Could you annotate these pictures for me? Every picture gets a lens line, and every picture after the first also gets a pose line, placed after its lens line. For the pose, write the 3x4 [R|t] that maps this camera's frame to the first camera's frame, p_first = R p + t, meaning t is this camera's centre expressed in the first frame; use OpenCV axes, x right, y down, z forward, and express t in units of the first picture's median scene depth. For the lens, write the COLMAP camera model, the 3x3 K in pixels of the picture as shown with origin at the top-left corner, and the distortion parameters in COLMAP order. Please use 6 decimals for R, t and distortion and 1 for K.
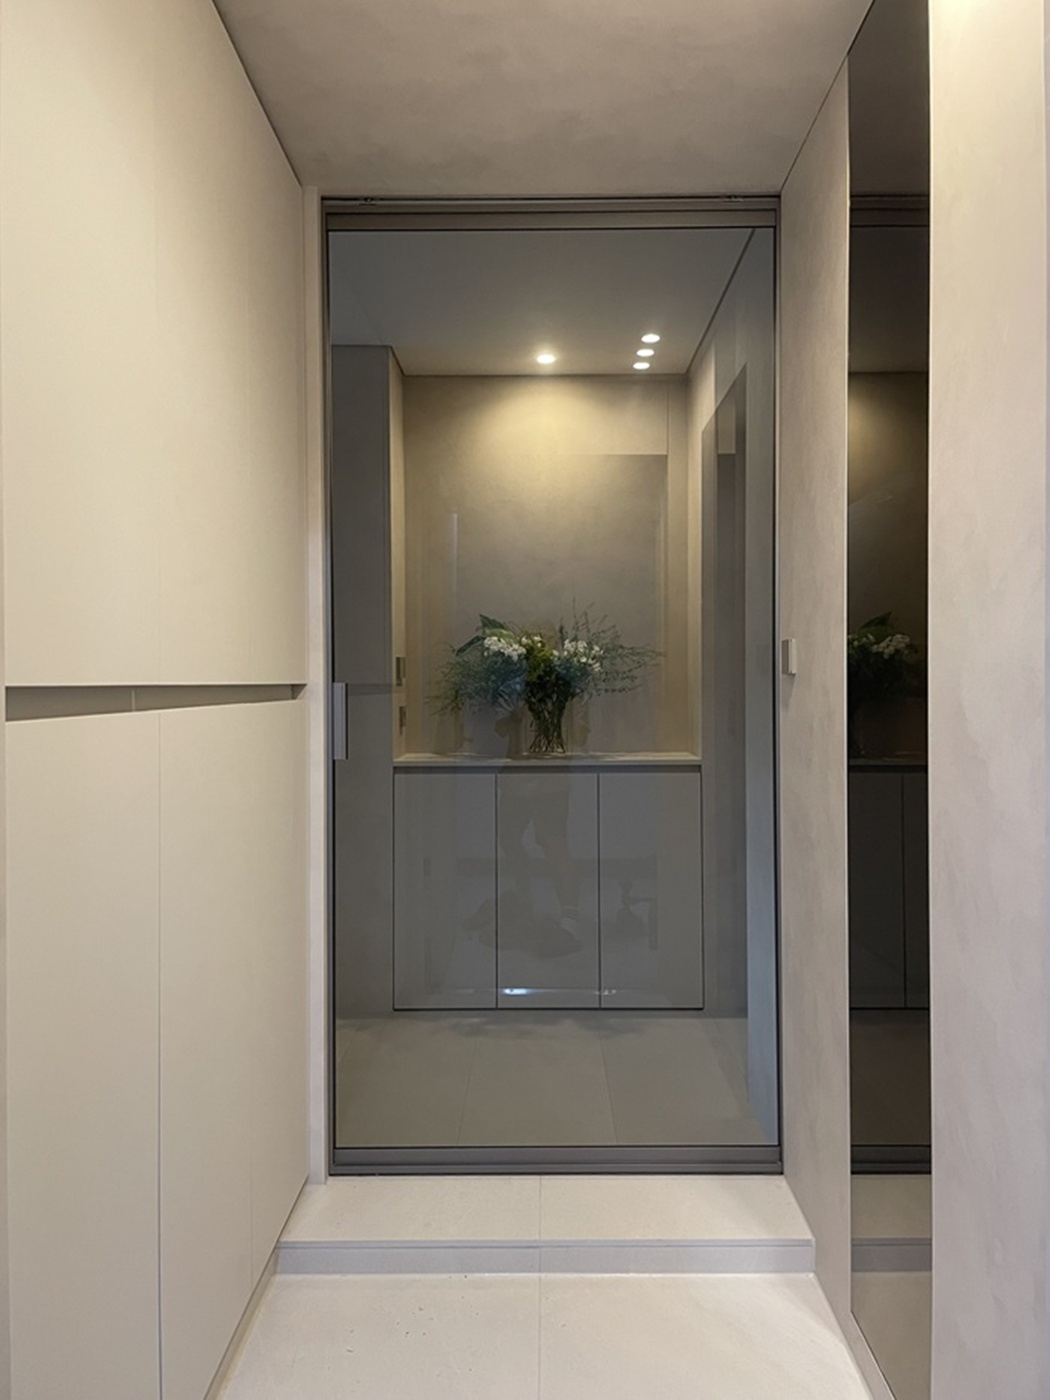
lens RADIAL K [[1062.5, 0, 525.0], [0, 1062.5, 700.0], [0, 0, 1]] dist [0.004182, 0.000827]
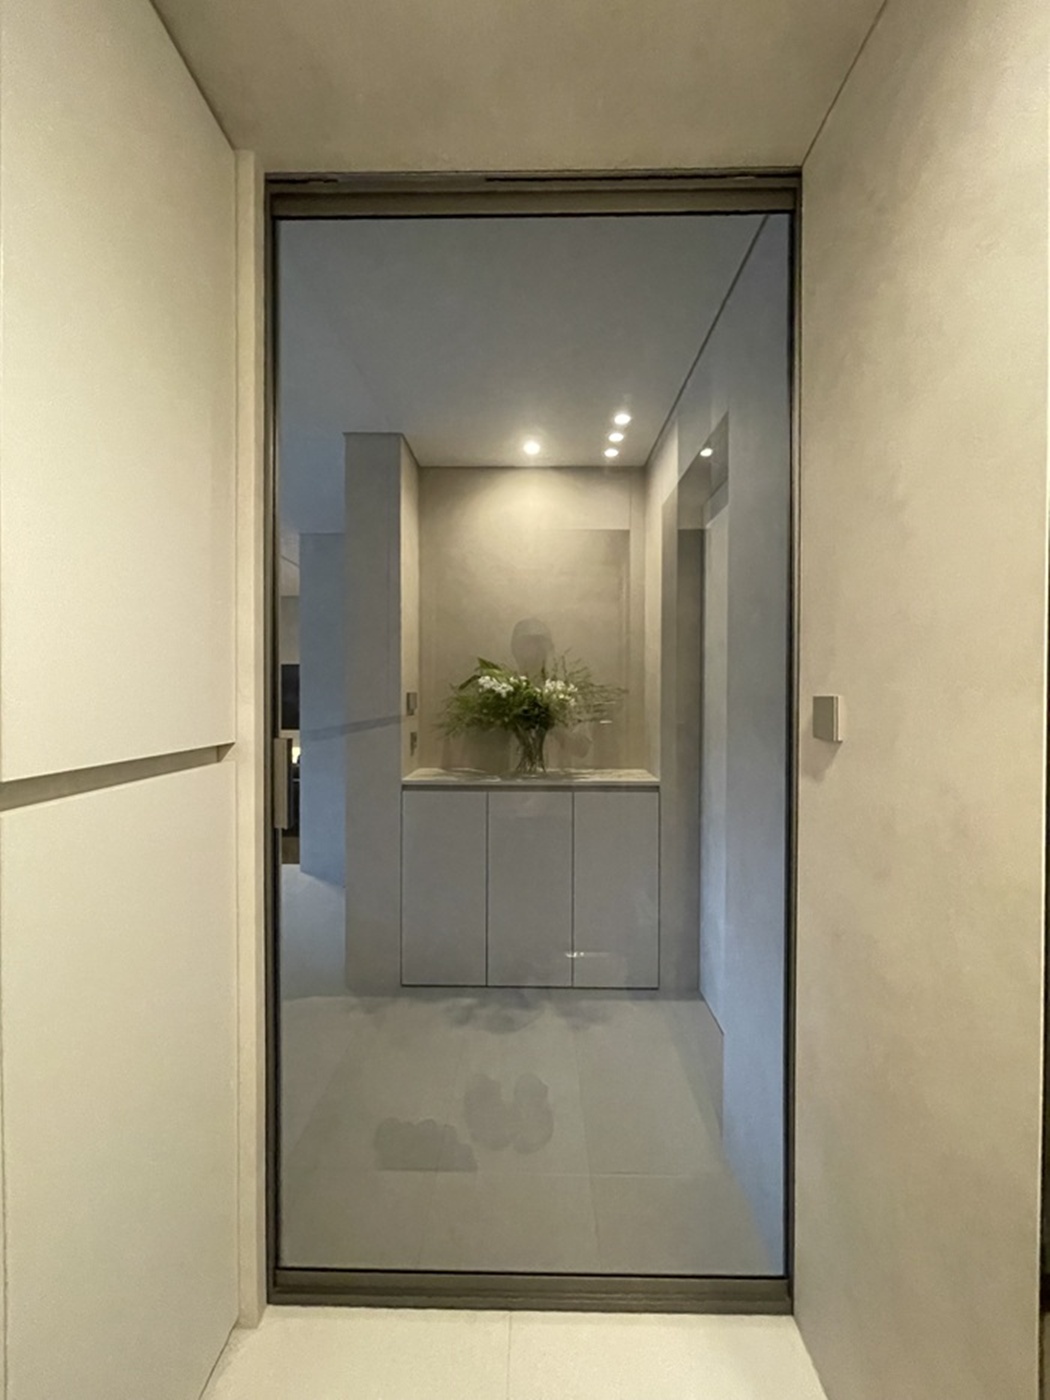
lens RADIAL K [[561.3, 0, 525.0], [0, 561.3, 700.0], [0, 0, 1]] dist [-0.000013, -0.000014]
pose [[0.999967, 0.007434, -0.003383, 0.016325], [-0.007441, 0.999970, -0.002245, -0.032062], [0.003367, 0.002270, 0.999992, 0.367904]]
